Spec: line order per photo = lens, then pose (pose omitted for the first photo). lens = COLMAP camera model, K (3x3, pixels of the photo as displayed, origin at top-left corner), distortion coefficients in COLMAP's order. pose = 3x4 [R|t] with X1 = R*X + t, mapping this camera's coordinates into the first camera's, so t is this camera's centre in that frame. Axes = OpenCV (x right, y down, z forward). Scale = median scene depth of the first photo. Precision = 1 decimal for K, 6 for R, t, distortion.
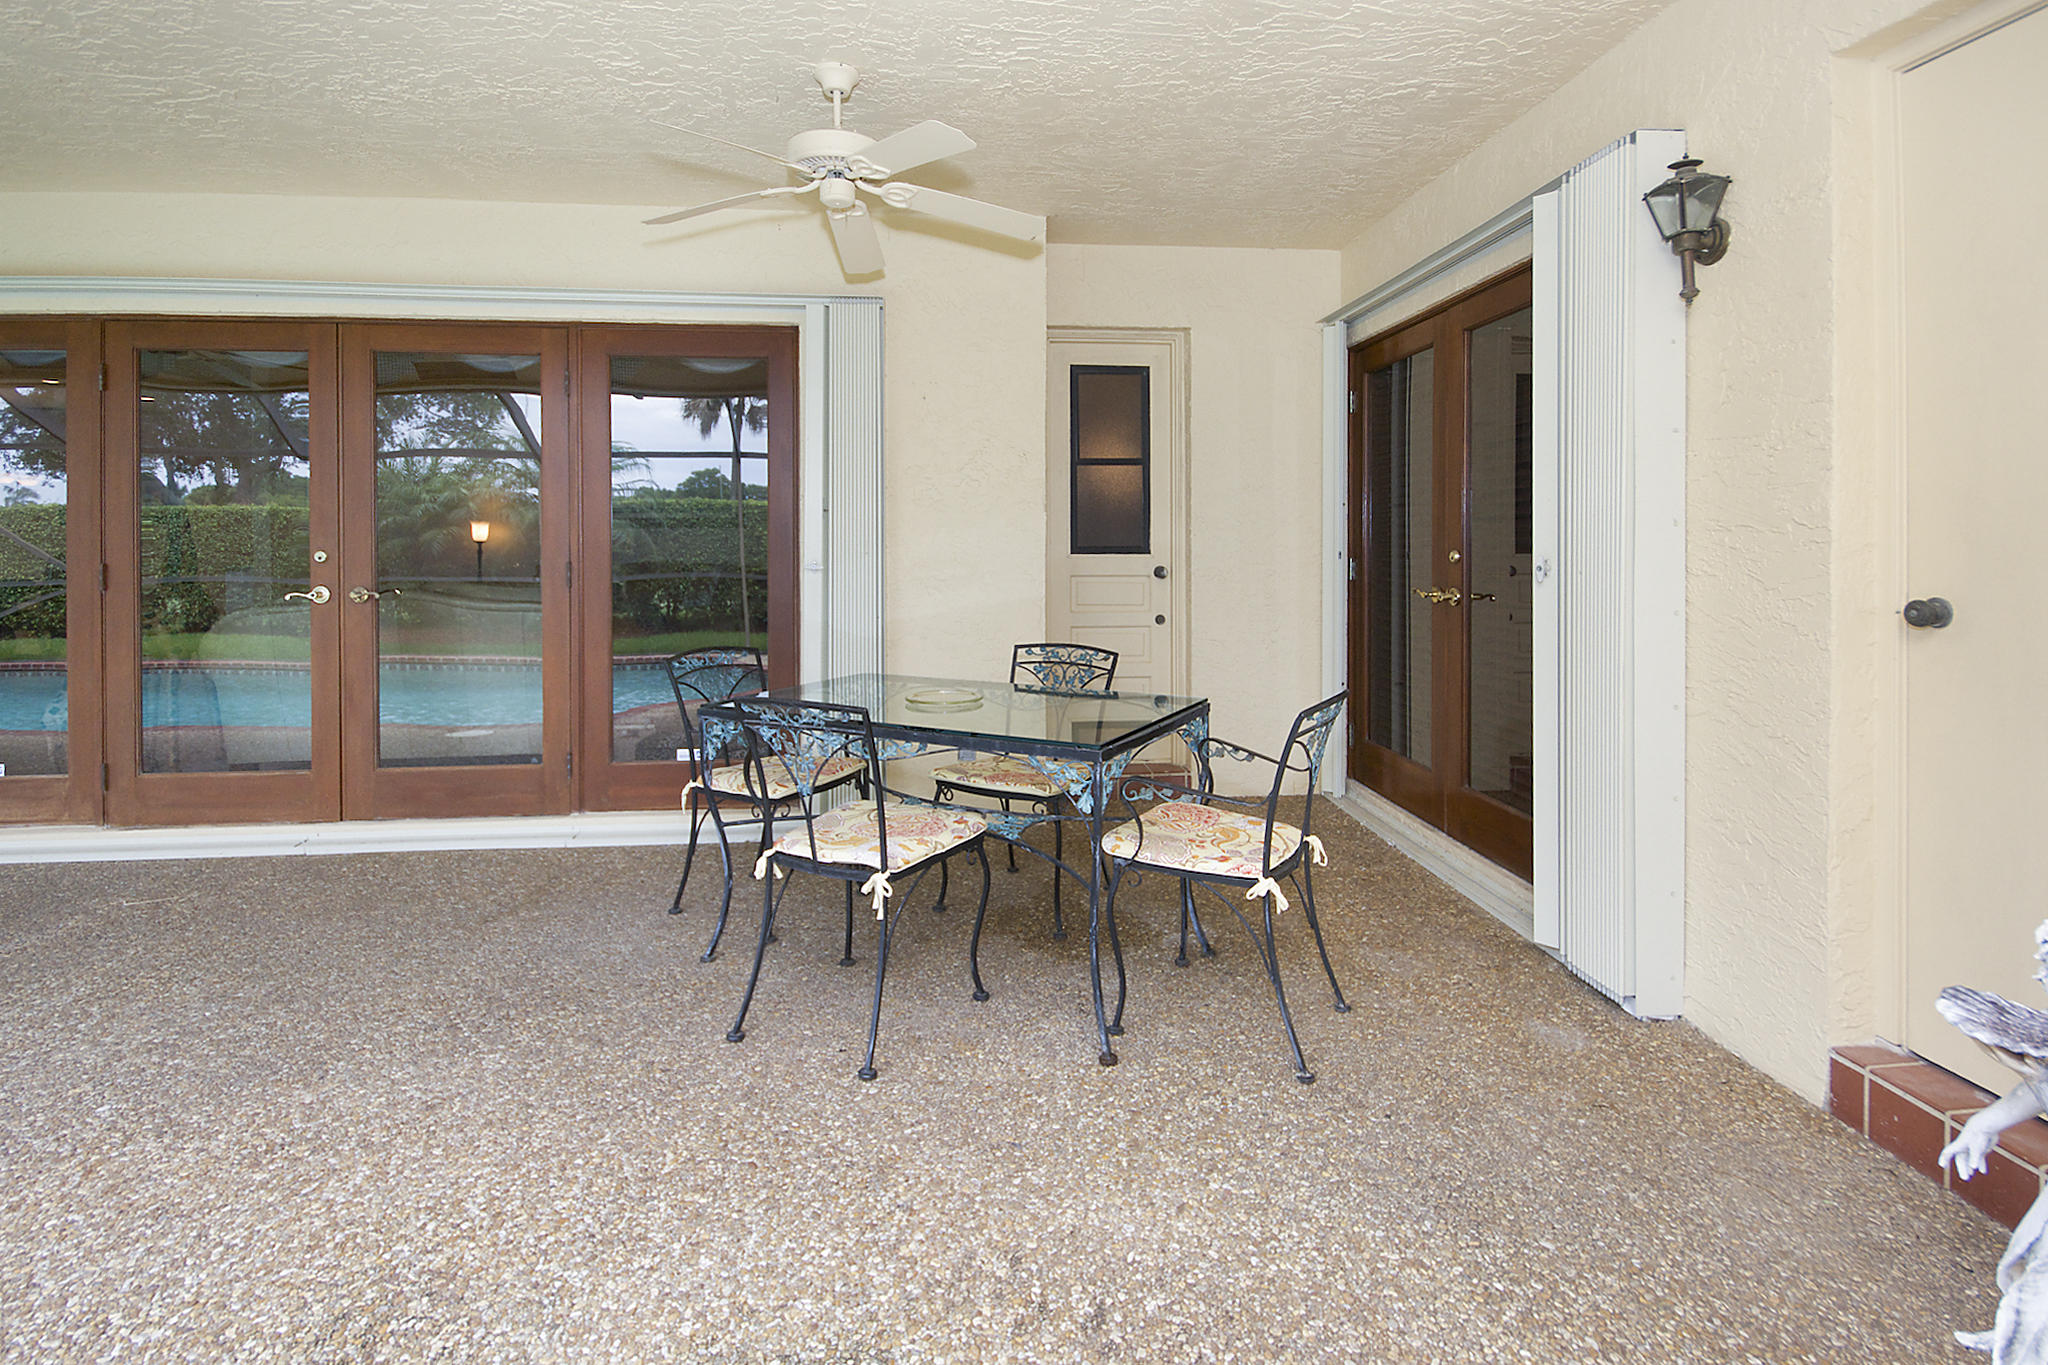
lens RADIAL K [[983.1, 0, 1041.6], [0, 983.1, 672.7], [0, 0, 1]] dist [-0.015024, -0.000850]
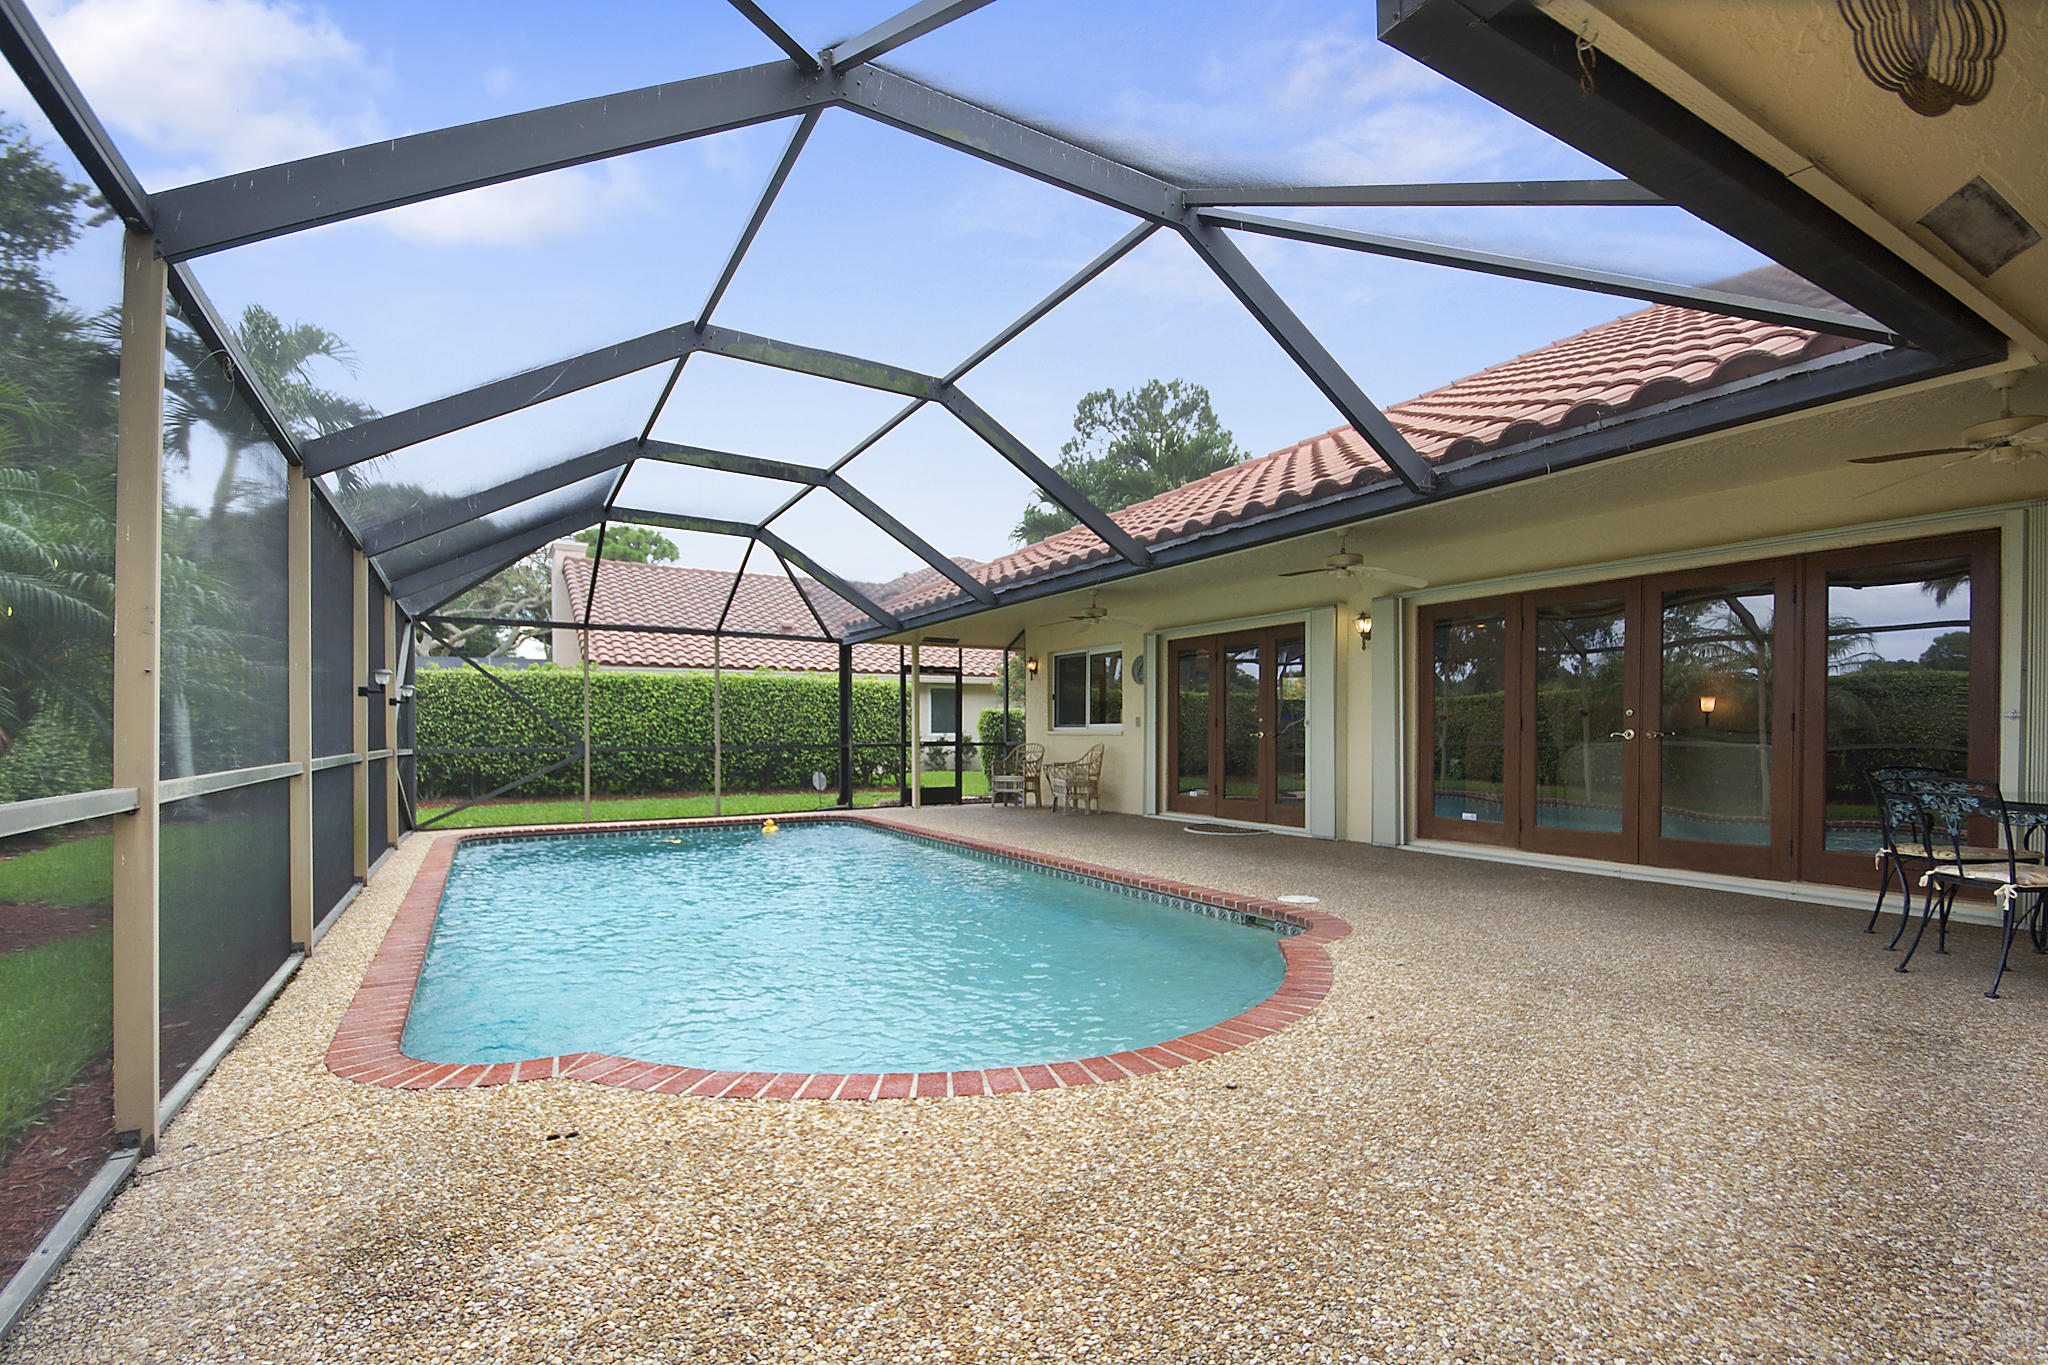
lens RADIAL K [[983.1, 0, 1041.1], [0, 983.1, 673.7], [0, 0, 1]] dist [-0.015024, -0.000850]
pose [[0.459952, -0.055677, -0.886196, 0.171075], [-0.110253, 0.986728, -0.119217, 0.071838], [0.881072, 0.152540, 0.447709, -0.377919]]
